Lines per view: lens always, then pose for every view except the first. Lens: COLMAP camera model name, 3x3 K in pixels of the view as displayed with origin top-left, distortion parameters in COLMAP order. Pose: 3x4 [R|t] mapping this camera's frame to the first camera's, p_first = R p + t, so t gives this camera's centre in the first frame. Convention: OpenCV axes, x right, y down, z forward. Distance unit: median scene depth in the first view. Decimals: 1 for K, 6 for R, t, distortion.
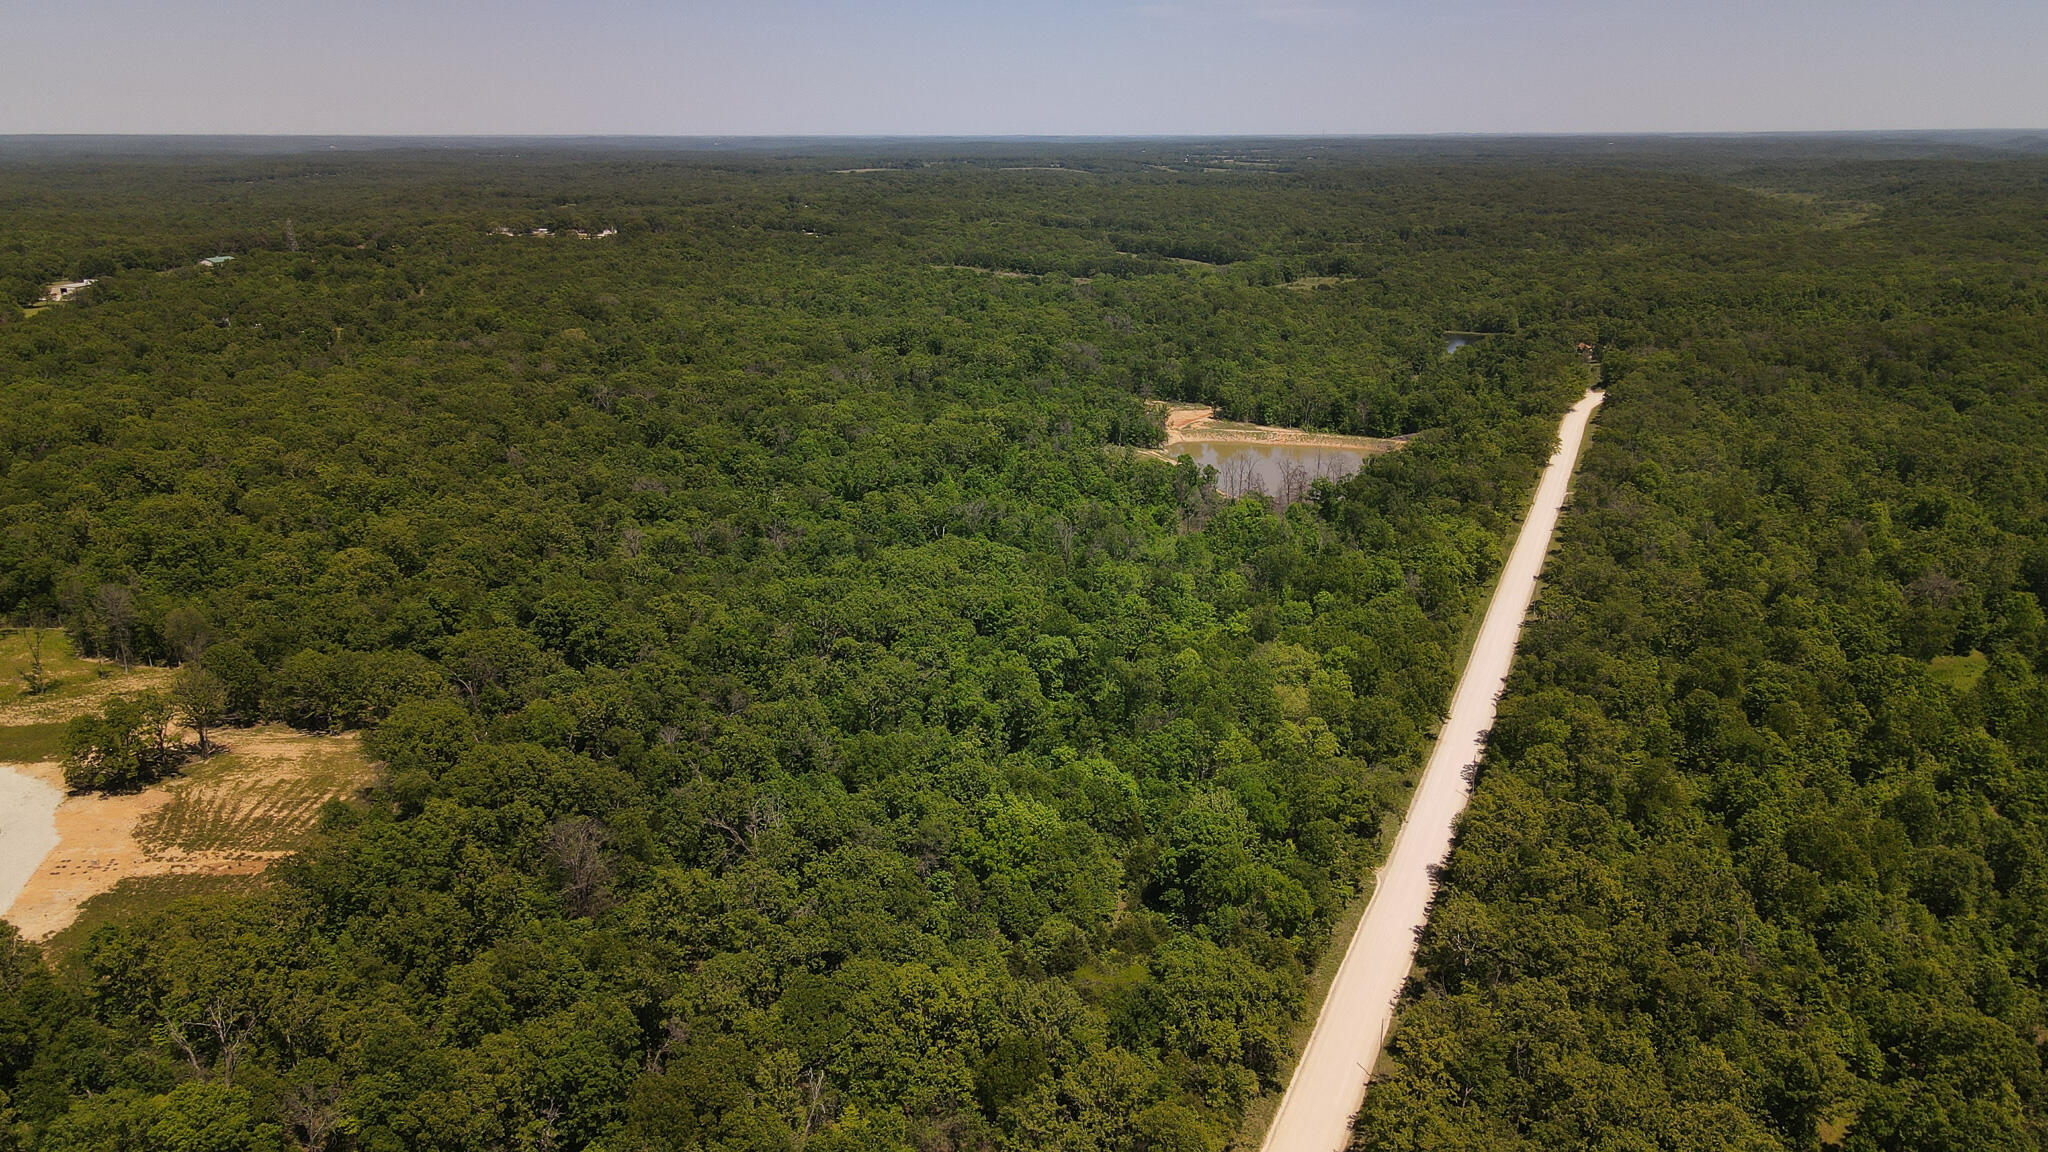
lens RADIAL K [[1508.9, 0, 1023.4], [0, 1508.9, 577.1], [0, 0, 1]] dist [0.023093, 0.003878]
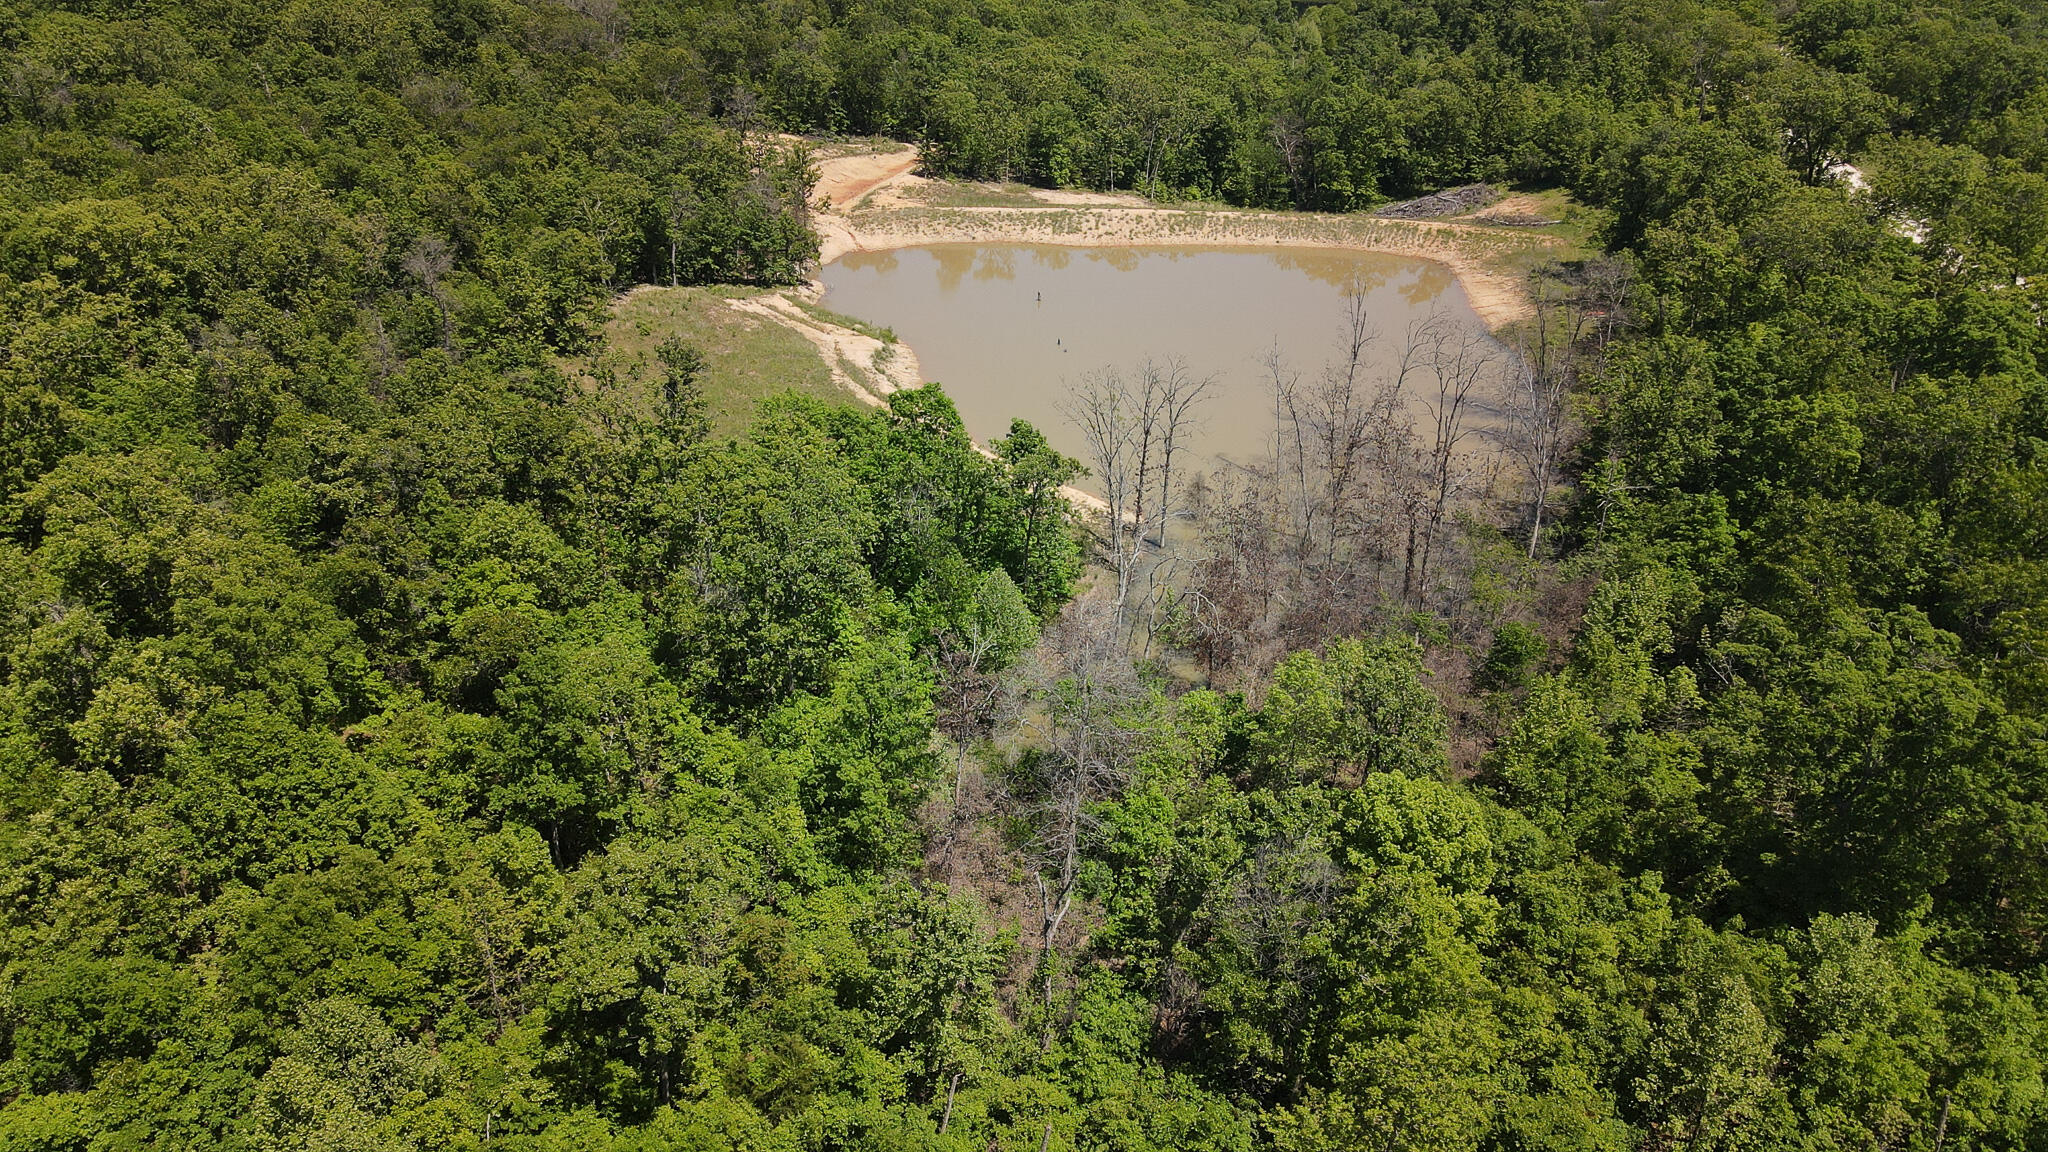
lens RADIAL K [[1508.9, 0, 1036.6], [0, 1508.9, 576.4], [0, 0, 1]] dist [0.023093, 0.003878]
pose [[0.969074, -0.103039, 0.224228, 0.054293], [0.062112, 0.981247, 0.182473, -0.072496], [-0.238825, -0.162903, 0.957301, 0.595780]]
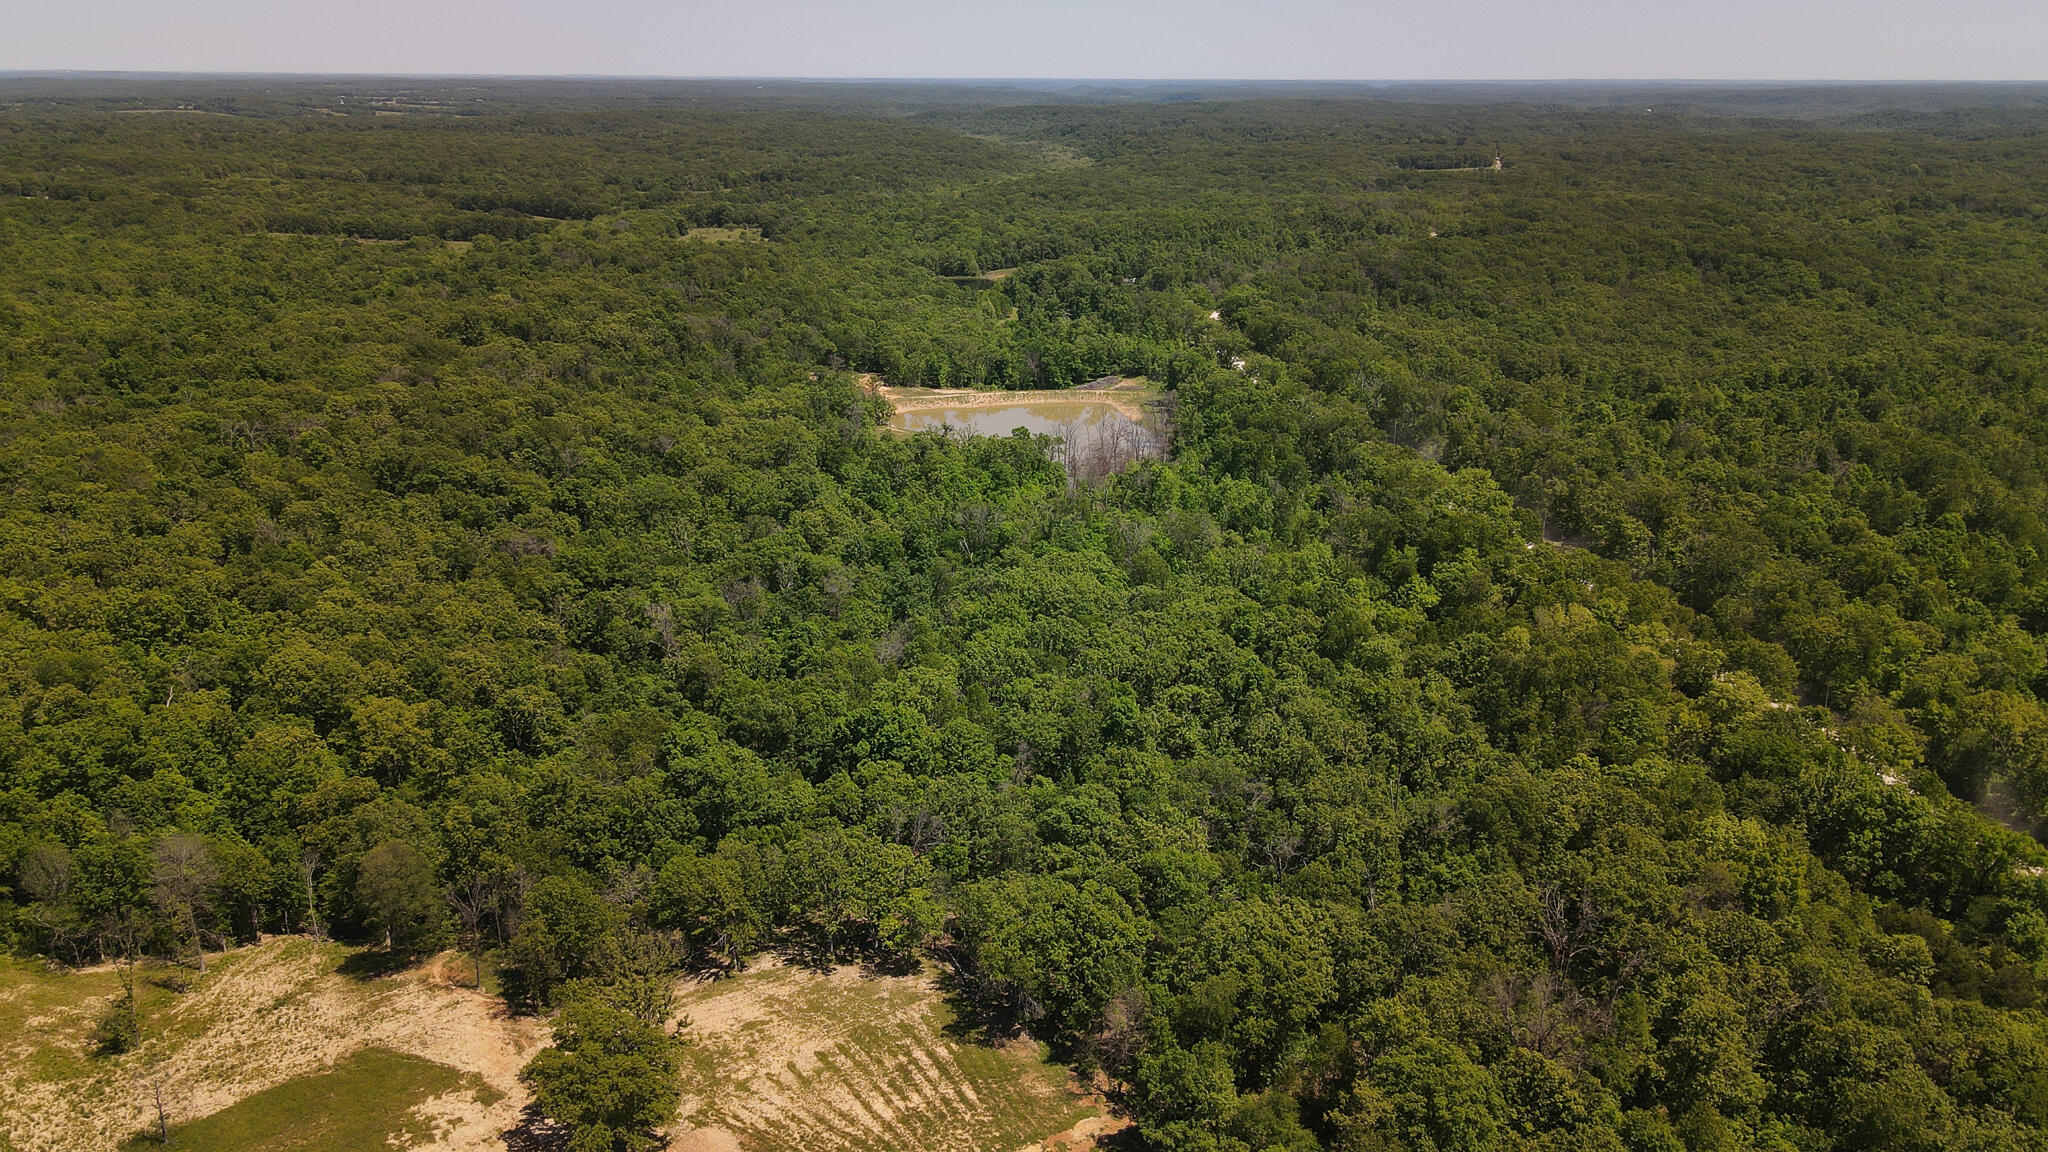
lens RADIAL K [[1508.9, 0, 1014.5], [0, 1508.9, 573.3], [0, 0, 1]] dist [0.023093, 0.003878]
pose [[0.860192, -0.156883, 0.485240, -0.280359], [0.141677, 0.987565, 0.068138, -0.043170], [-0.489896, 0.010136, 0.871722, 0.145869]]
